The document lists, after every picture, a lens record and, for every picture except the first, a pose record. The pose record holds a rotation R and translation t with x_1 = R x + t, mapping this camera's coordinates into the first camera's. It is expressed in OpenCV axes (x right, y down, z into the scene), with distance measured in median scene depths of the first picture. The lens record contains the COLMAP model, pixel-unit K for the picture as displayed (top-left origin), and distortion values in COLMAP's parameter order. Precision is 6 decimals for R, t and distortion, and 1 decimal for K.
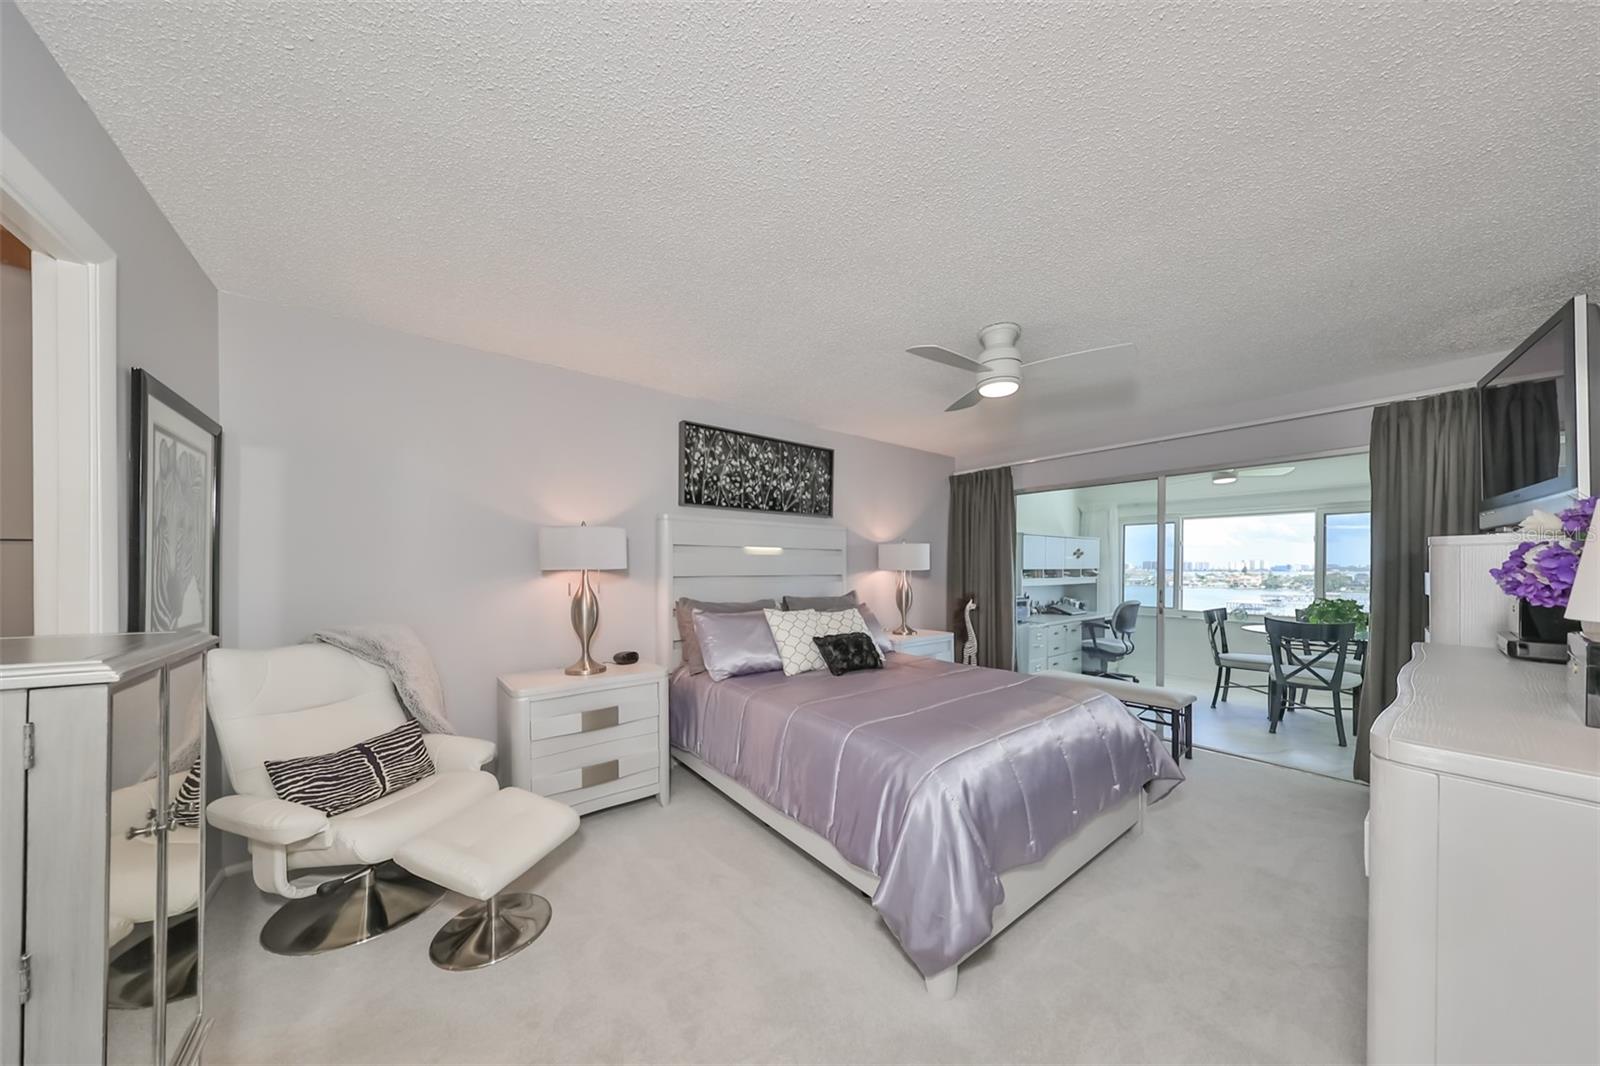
lens RADIAL K [[498.3, 0, 792.5], [0, 498.3, 566.5], [0, 0, 1]] dist [-0.000384, 0.000097]
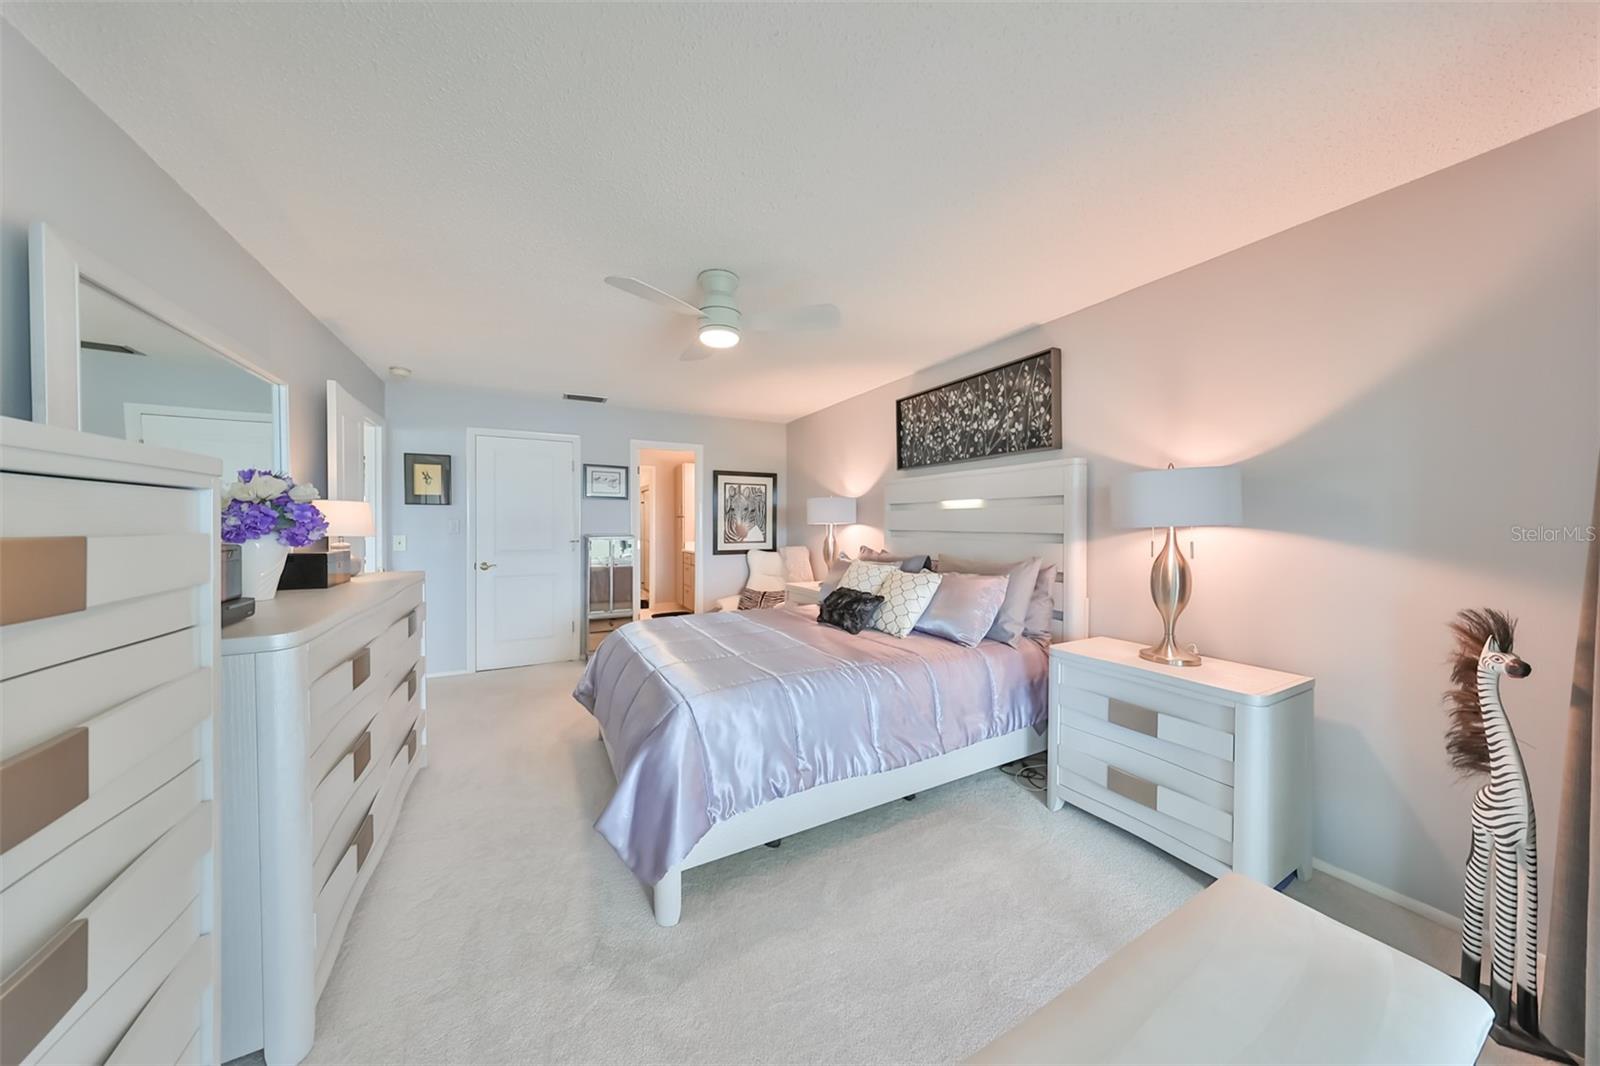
lens RADIAL K [[498.3, 0, 805.3], [0, 498.3, 529.2], [0, 0, 1]] dist [-0.000384, 0.000097]
pose [[-0.151948, 0.004506, -0.988378, 0.876679], [-0.008186, 0.999950, 0.005818, 0.010353], [0.988355, 0.008975, -0.151903, 0.850226]]
